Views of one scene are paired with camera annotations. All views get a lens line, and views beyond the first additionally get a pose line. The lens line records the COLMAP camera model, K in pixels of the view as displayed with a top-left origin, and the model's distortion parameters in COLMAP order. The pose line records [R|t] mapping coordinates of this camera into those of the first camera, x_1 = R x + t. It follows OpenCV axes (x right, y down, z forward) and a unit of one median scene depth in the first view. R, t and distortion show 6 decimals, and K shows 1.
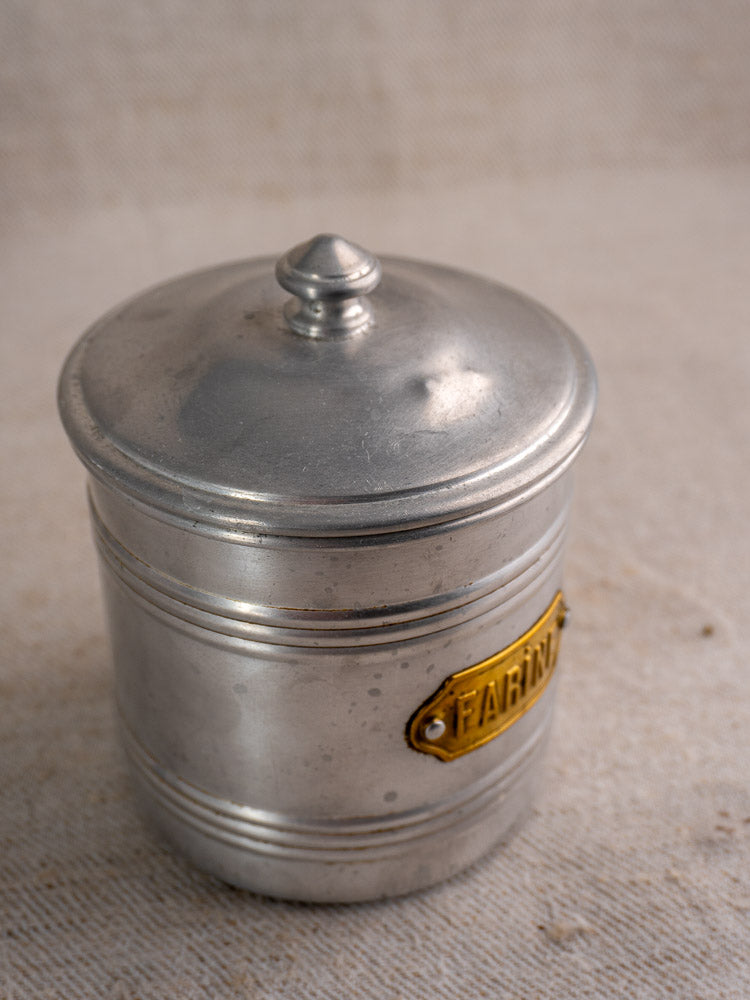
lens RADIAL K [[1606.5, 0, 363.6], [0, 1606.5, 468.2], [0, 0, 1]] dist [0.140716, 0.000000]
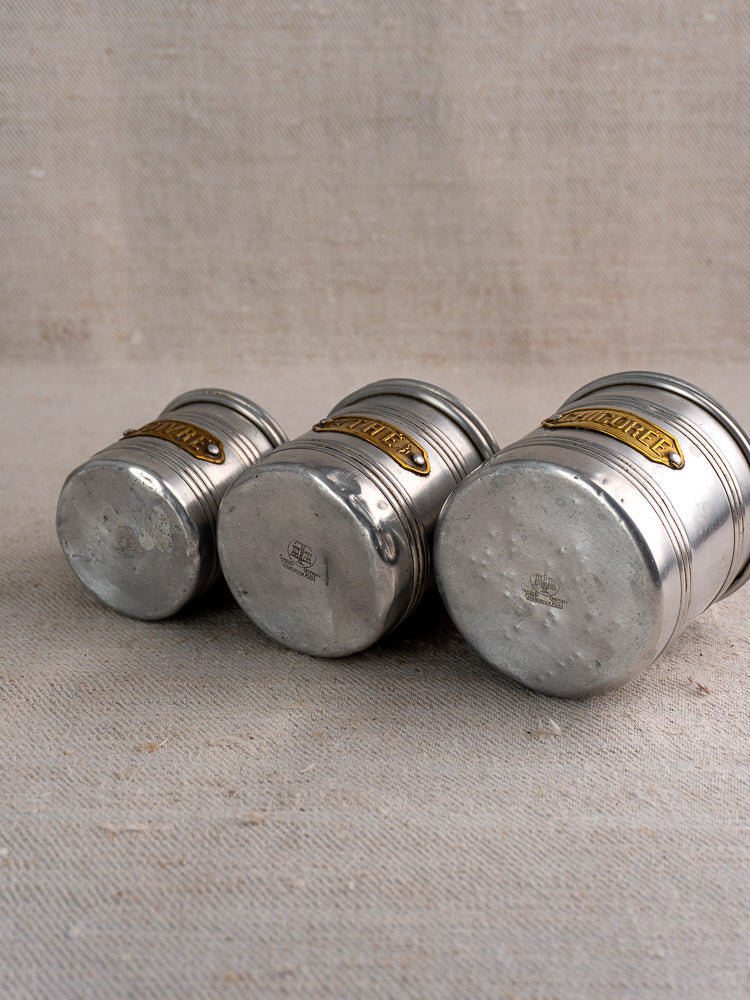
lens RADIAL K [[1606.5, 0, 369.1], [0, 1606.5, 454.1], [0, 0, 1]] dist [0.140716, 0.000000]
pose [[0.986905, 0.058012, -0.150507, 0.173188], [-0.092068, 0.968752, -0.230309, 0.390611], [0.132444, 0.241150, 0.961408, -0.467835]]
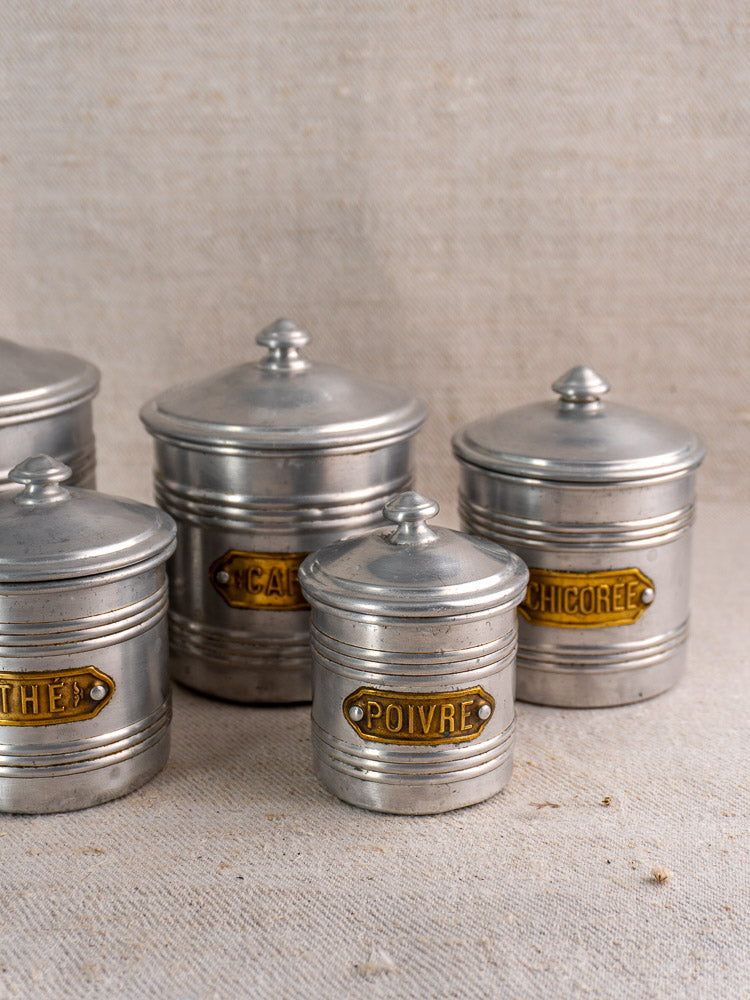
lens RADIAL K [[1606.5, 0, 363.1], [0, 1606.5, 471.1], [0, 0, 1]] dist [0.140716, 0.000000]
pose [[0.977252, 0.049218, -0.206291, 0.338128], [-0.110524, 0.948360, -0.297316, 0.295451], [0.181005, 0.313353, 0.932227, -0.183953]]
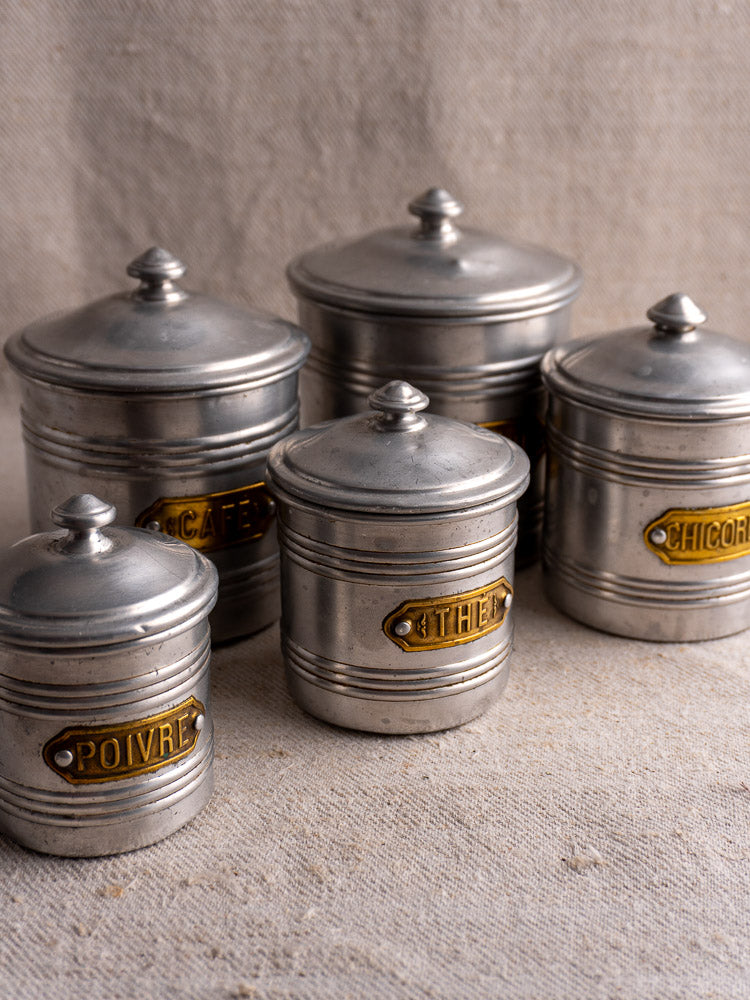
lens RADIAL K [[1606.5, 0, 377.7], [0, 1606.5, 446.2], [0, 0, 1]] dist [0.140716, 0.000000]
pose [[0.991541, 0.048383, -0.120435, 0.103612], [-0.074862, 0.971206, -0.226172, 0.269986], [0.106024, 0.233275, 0.966614, -0.278603]]
